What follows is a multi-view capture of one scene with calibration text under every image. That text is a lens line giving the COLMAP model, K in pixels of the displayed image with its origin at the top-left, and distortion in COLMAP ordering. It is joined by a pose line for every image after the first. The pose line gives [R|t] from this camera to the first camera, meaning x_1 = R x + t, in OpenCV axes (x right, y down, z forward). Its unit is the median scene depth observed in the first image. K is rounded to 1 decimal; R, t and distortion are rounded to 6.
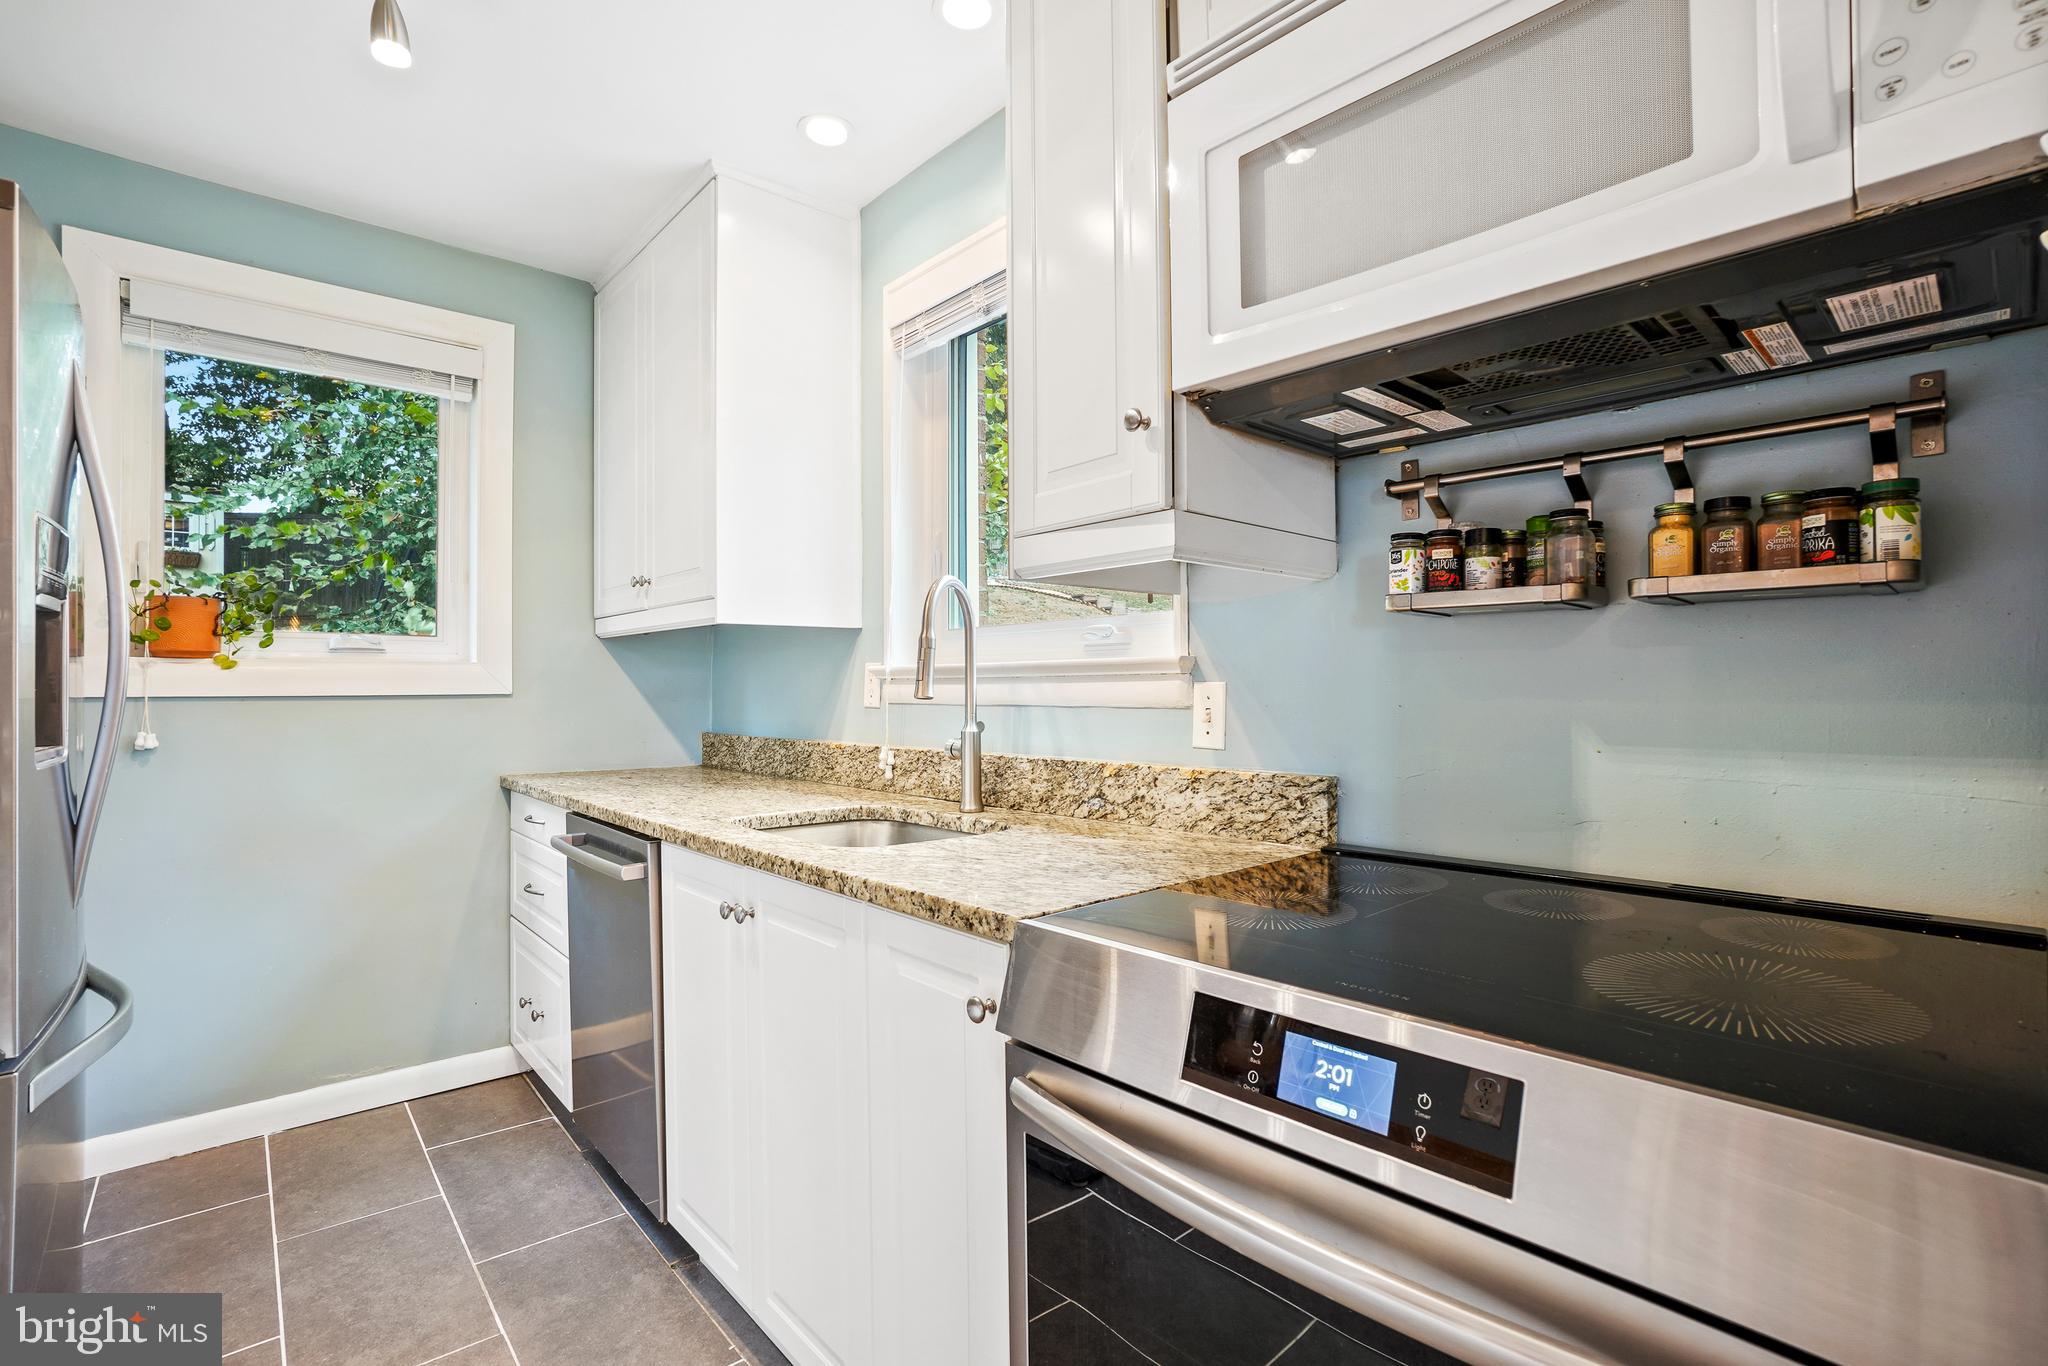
lens RADIAL K [[930.0, 0, 1039.1], [0, 930.0, 653.4], [0, 0, 1]] dist [-0.003384, -0.001193]
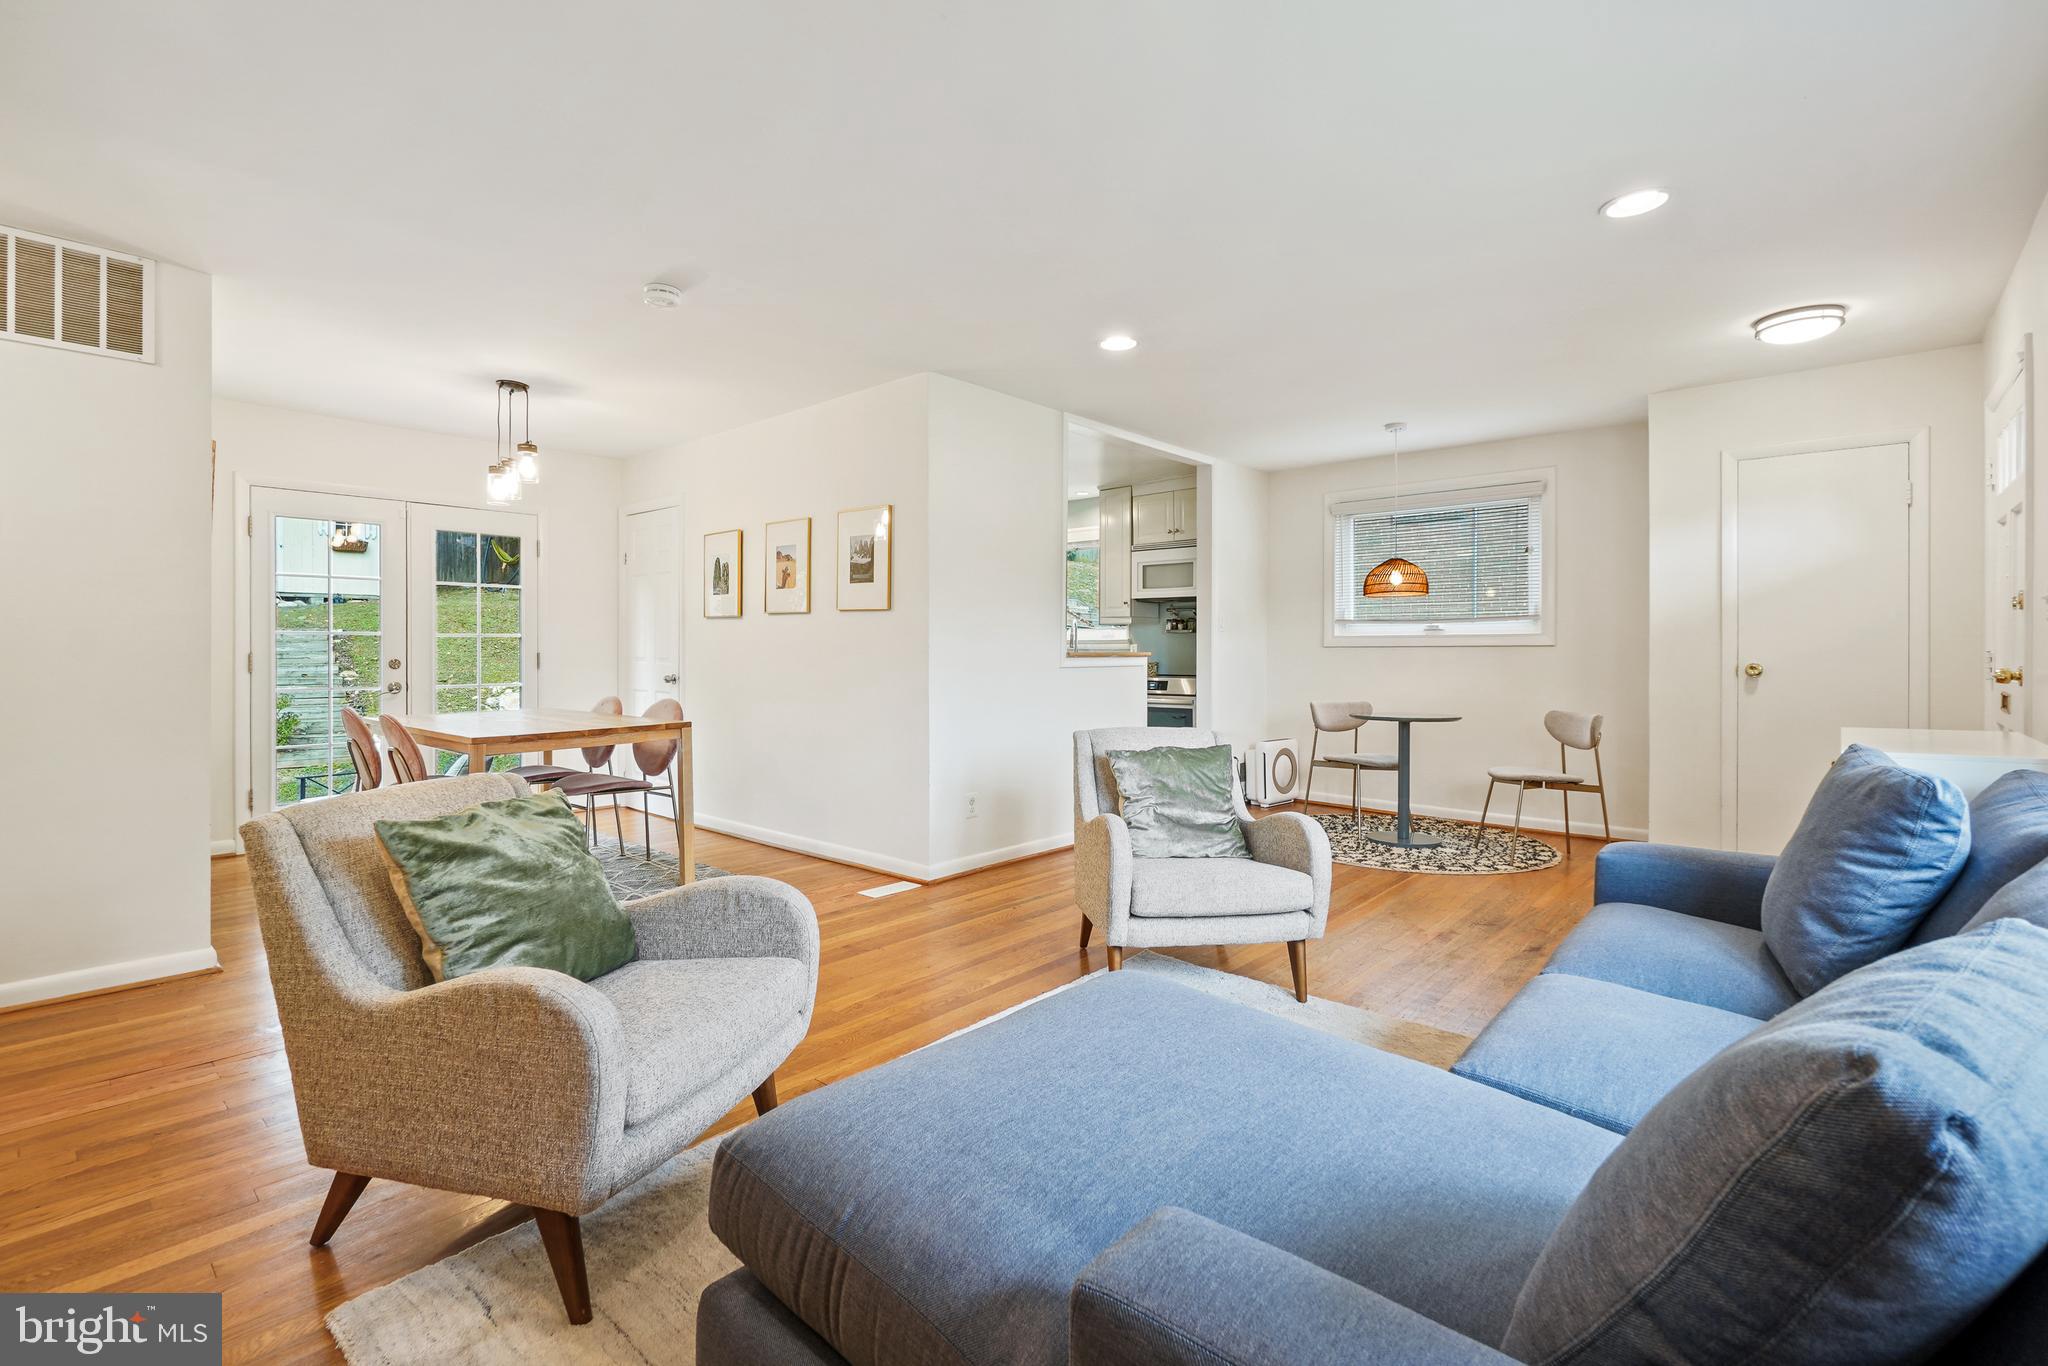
lens RADIAL K [[930.0, 0, 1060.3], [0, 930.0, 625.2], [0, 0, 1]] dist [-0.003384, -0.001193]
pose [[0.988087, 0.028220, 0.151287, -0.935329], [-0.029984, 0.999506, 0.009388, -0.099187], [-0.150947, -0.013813, 0.988445, -3.772154]]
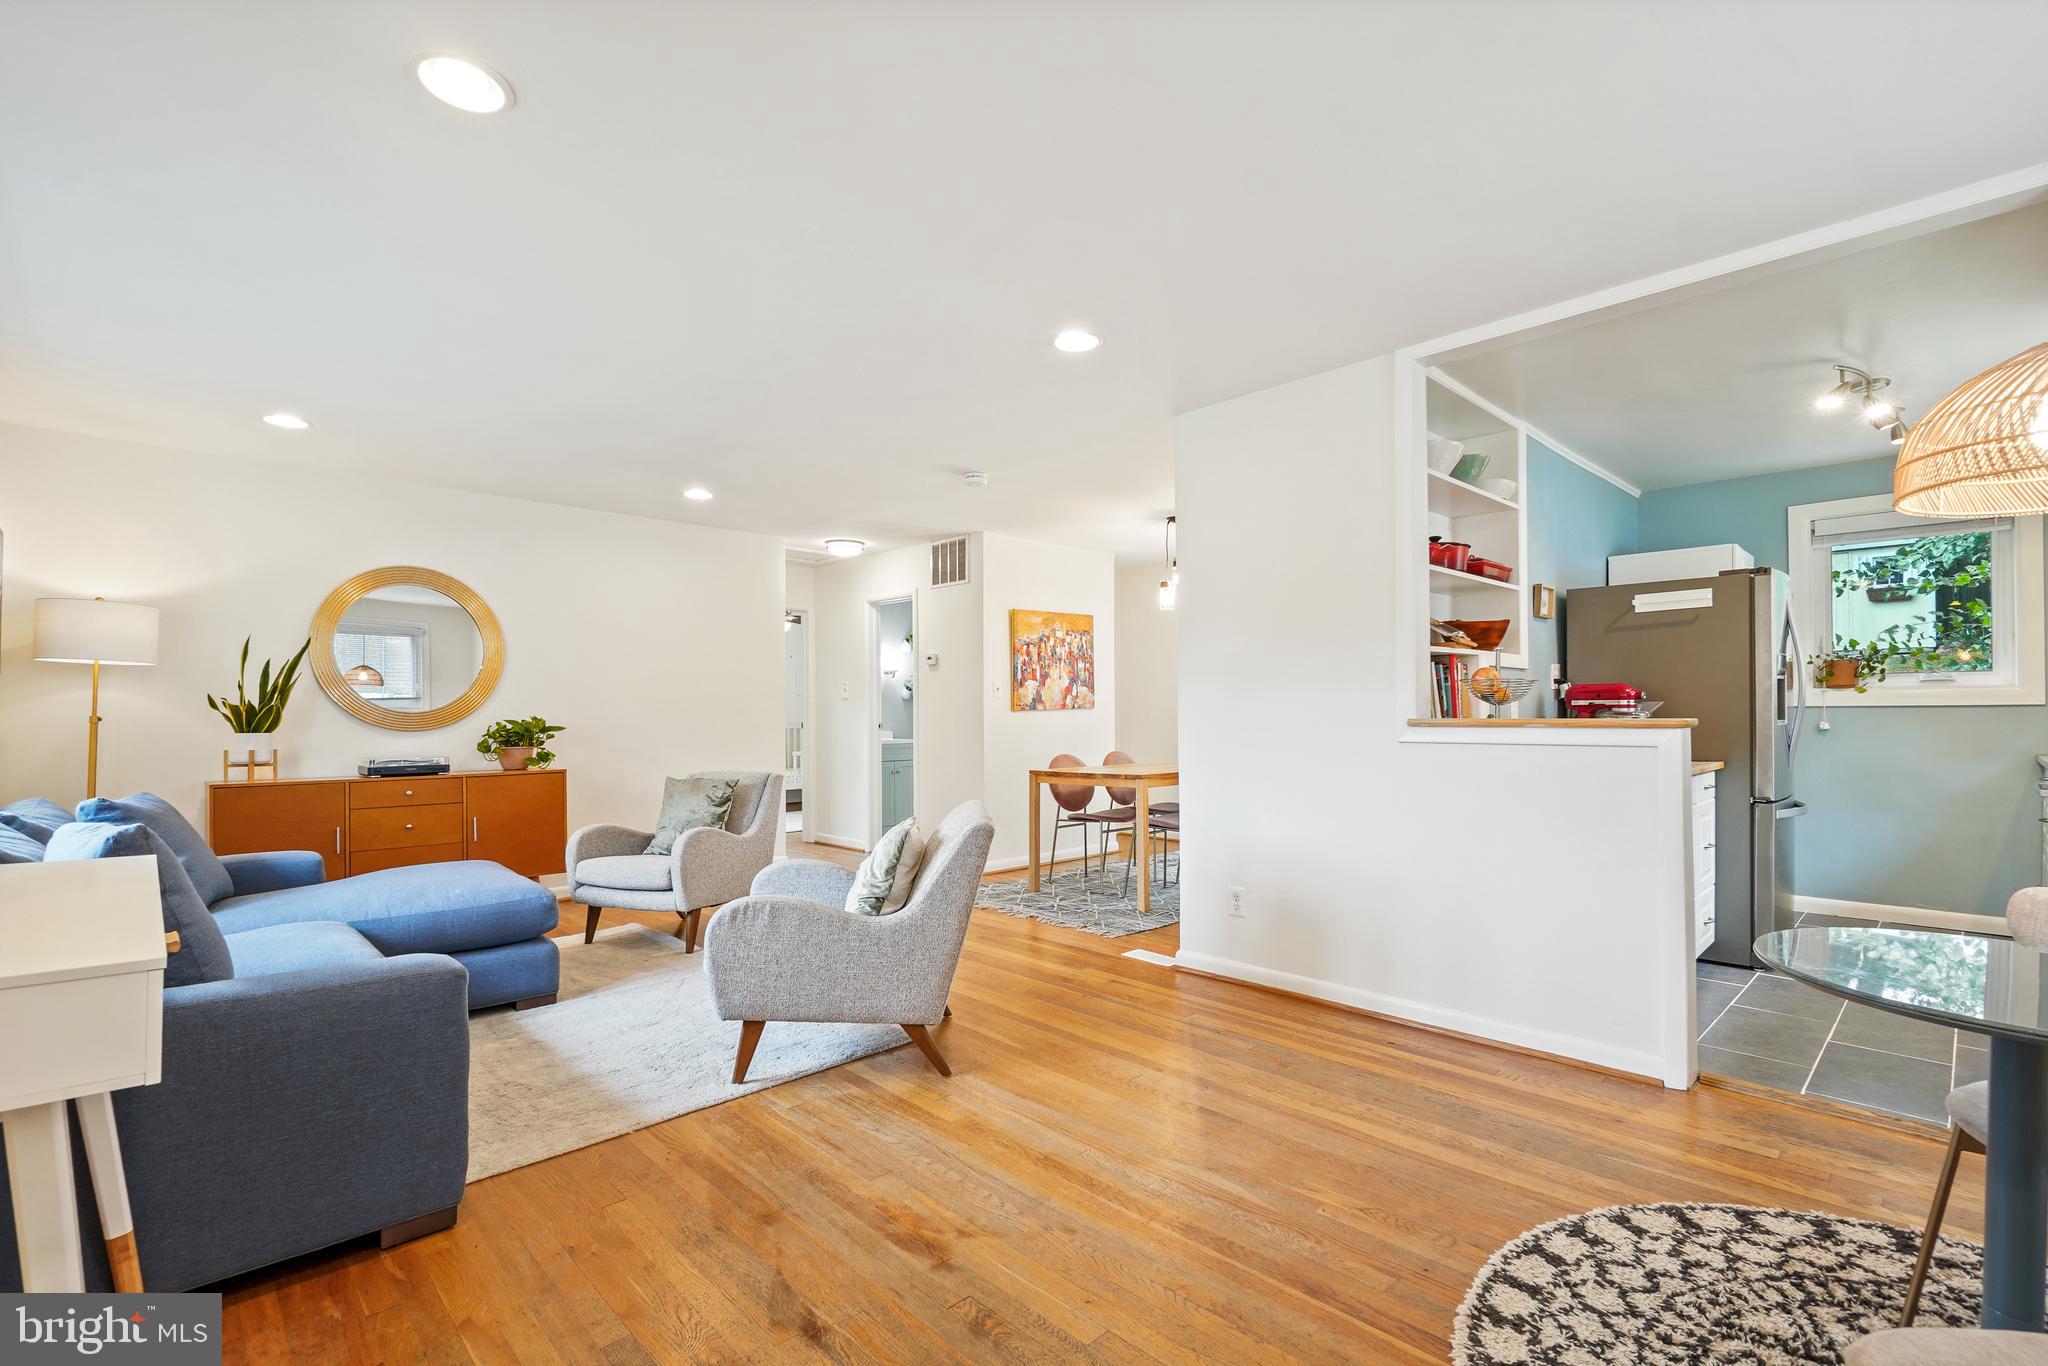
lens RADIAL K [[930.0, 0, 1036.1], [0, 930.0, 707.2], [0, 0, 1]] dist [-0.003384, -0.001193]
pose [[0.067302, 0.009198, -0.997690, 1.655242], [0.031922, 0.999426, 0.011367, -0.053240], [0.997222, -0.032613, 0.066970, -1.514162]]
